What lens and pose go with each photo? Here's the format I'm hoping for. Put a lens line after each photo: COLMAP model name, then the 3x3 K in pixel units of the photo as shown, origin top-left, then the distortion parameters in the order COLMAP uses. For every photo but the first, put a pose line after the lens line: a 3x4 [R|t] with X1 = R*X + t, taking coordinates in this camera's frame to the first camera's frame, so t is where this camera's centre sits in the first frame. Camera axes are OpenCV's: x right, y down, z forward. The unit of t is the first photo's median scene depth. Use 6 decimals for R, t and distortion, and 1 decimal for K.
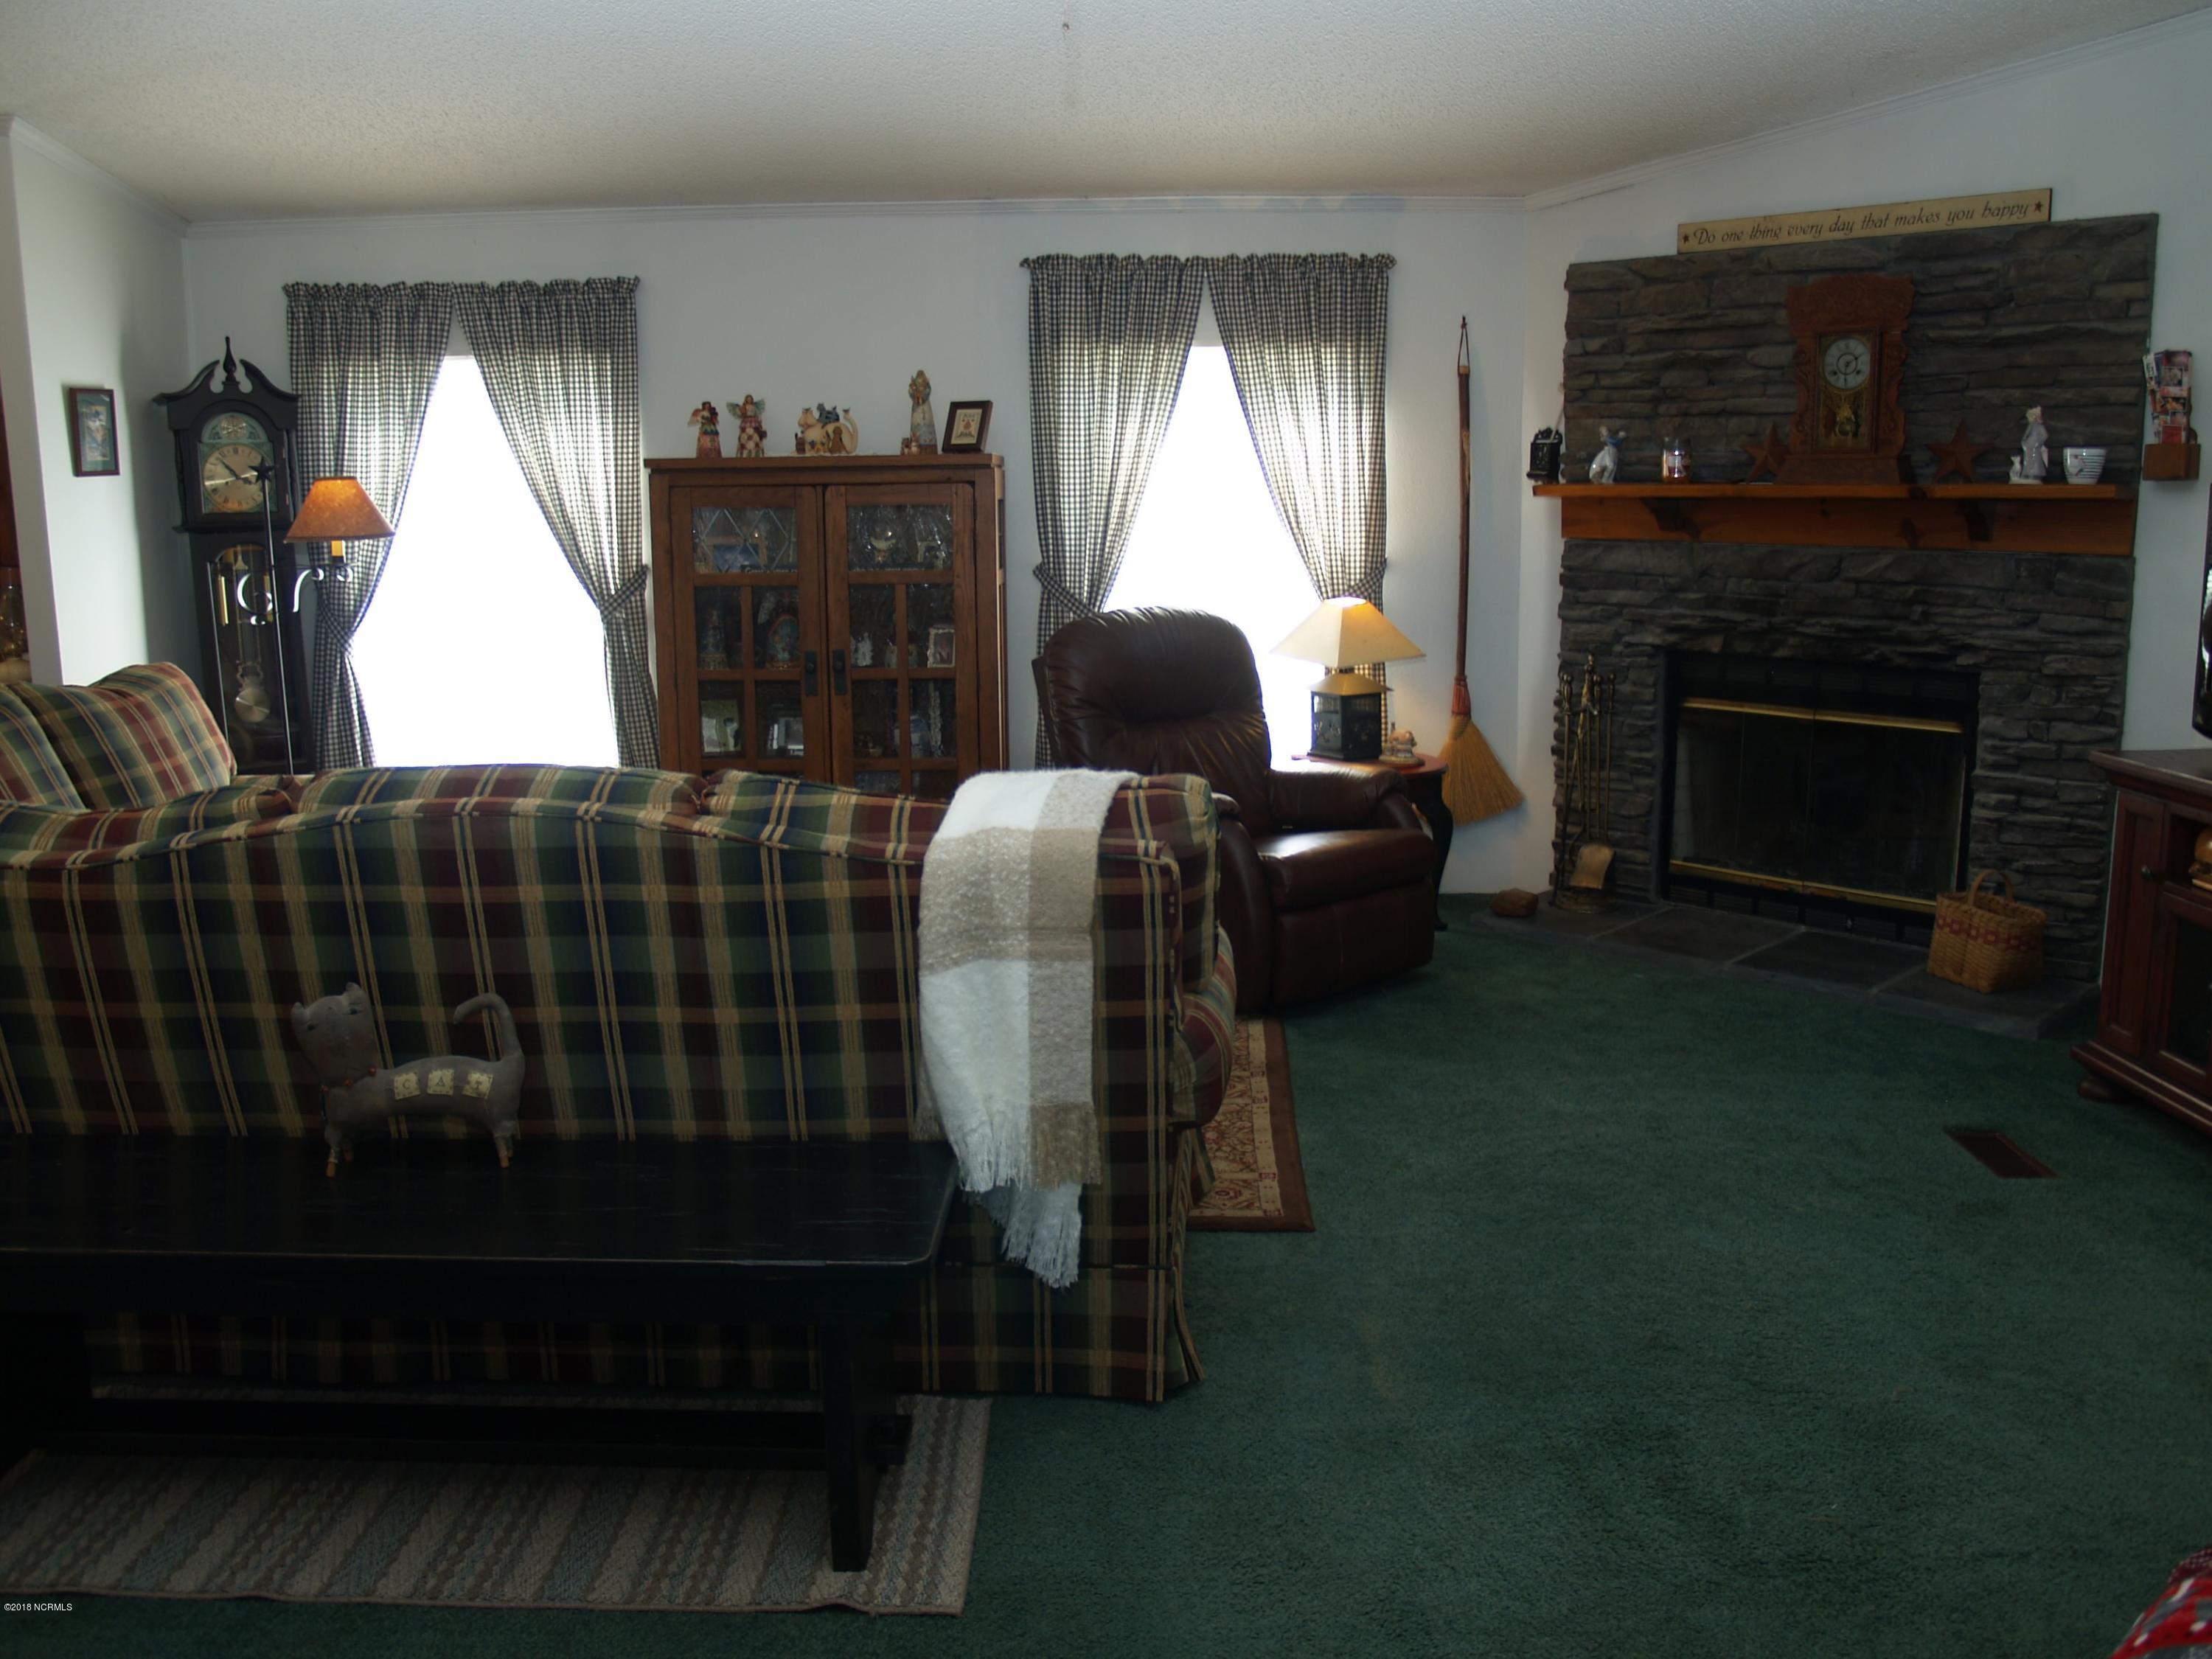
lens RADIAL K [[1806.1, 0, 1112.8], [0, 1806.1, 813.7], [0, 0, 1]] dist [-0.130987, 0.089790]
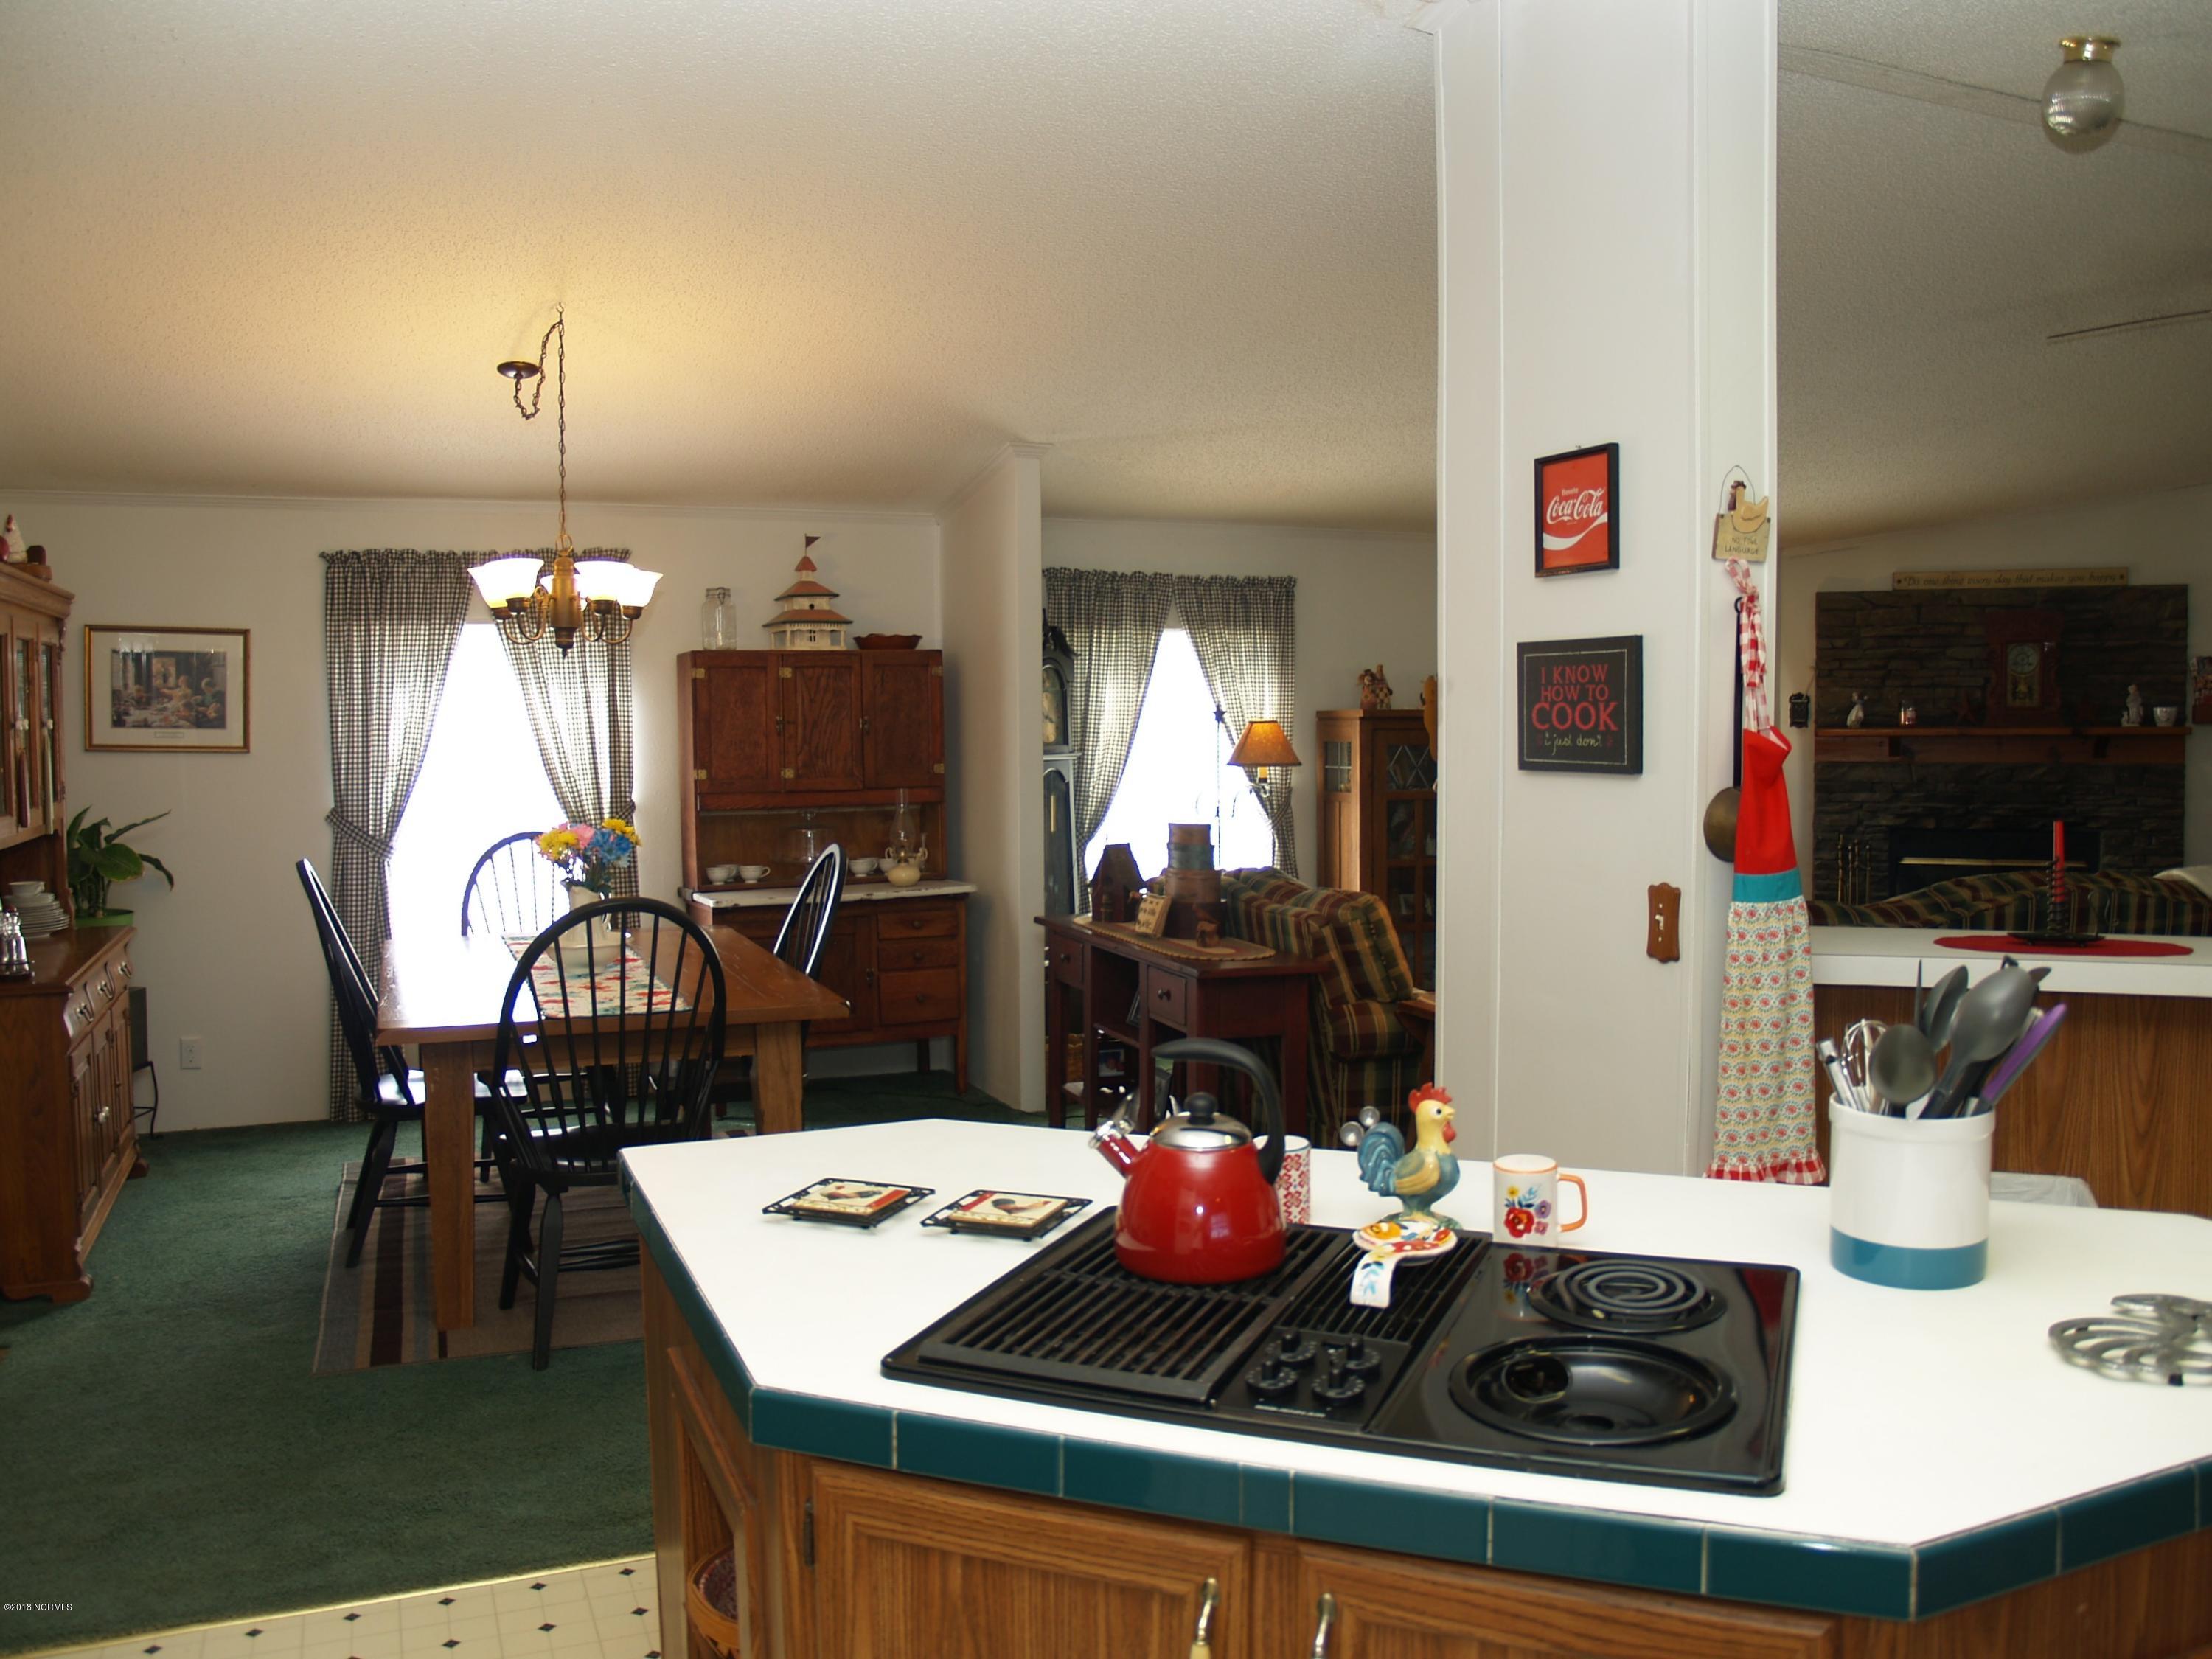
lens RADIAL K [[1806.1, 0, 1112.8], [0, 1806.1, 813.7], [0, 0, 1]] dist [-0.130987, 0.089790]
pose [[0.919746, -0.020308, 0.391988, -0.983244], [0.070526, 0.990958, -0.114139, 0.028722], [-0.386125, 0.132624, 0.912863, -0.200328]]
